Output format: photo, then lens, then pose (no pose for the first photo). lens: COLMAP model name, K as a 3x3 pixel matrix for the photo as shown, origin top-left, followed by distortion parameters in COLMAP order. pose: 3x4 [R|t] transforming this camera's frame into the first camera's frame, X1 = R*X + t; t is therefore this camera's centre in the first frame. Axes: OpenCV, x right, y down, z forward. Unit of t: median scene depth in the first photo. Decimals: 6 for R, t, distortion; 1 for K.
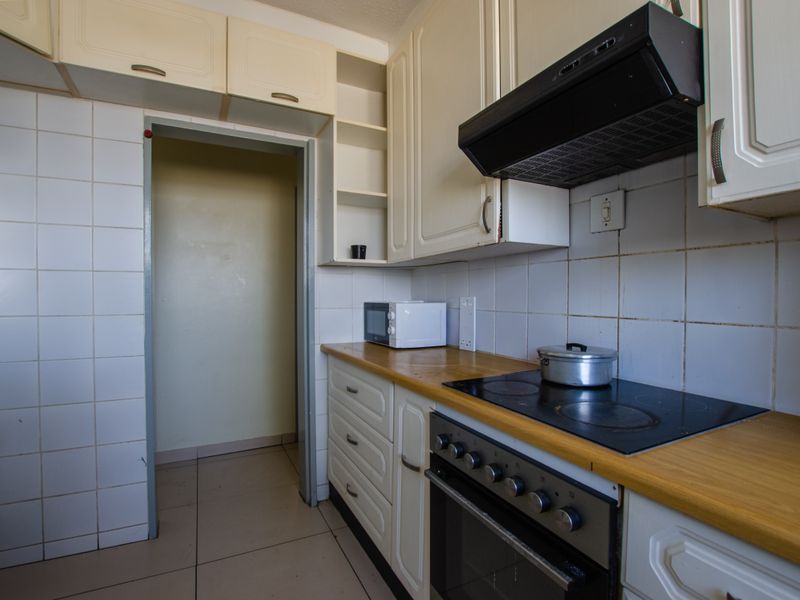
lens RADIAL K [[396.2, 0, 398.5], [0, 396.2, 303.4], [0, 0, 1]] dist [-0.038043, 0.000721]
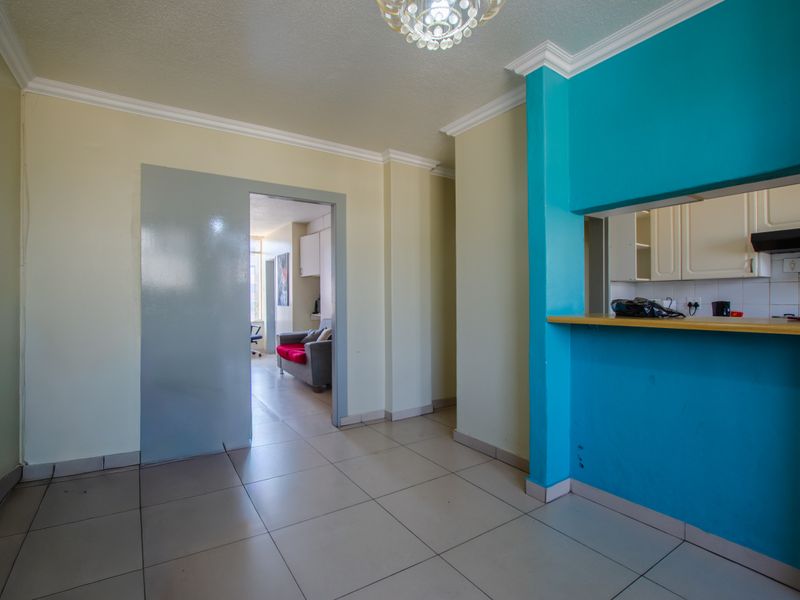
lens RADIAL K [[396.2, 0, 398.5], [0, 396.2, 303.4], [0, 0, 1]] dist [-0.038043, 0.000721]
pose [[0.993079, -0.001309, 0.117442, -2.250458], [0.002503, 0.999947, -0.010023, 0.042709], [-0.117423, 0.010248, 0.993029, -1.165850]]
